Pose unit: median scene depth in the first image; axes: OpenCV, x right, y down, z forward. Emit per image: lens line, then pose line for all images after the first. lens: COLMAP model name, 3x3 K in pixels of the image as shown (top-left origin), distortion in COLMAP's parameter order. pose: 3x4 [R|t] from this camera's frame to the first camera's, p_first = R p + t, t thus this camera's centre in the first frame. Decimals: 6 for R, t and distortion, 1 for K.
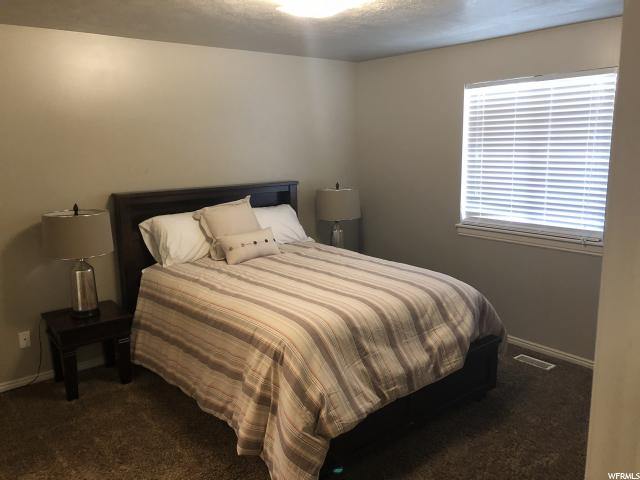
lens RADIAL K [[518.6, 0, 319.4], [0, 518.6, 238.6], [0, 0, 1]] dist [0.042196, -0.057292]
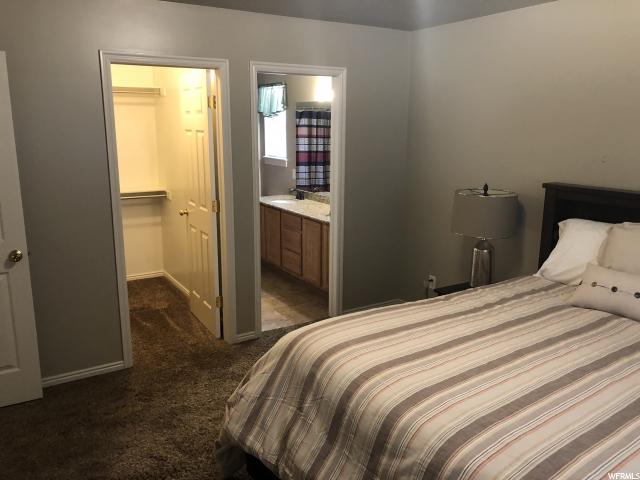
lens RADIAL K [[518.6, 0, 319.4], [0, 518.6, 241.1], [0, 0, 1]] dist [0.042196, -0.057292]
pose [[-0.114930, 0.240996, -0.963697, 0.722337], [-0.182434, 0.948505, 0.258954, -0.205498], [0.976478, 0.205572, -0.065046, 0.965628]]
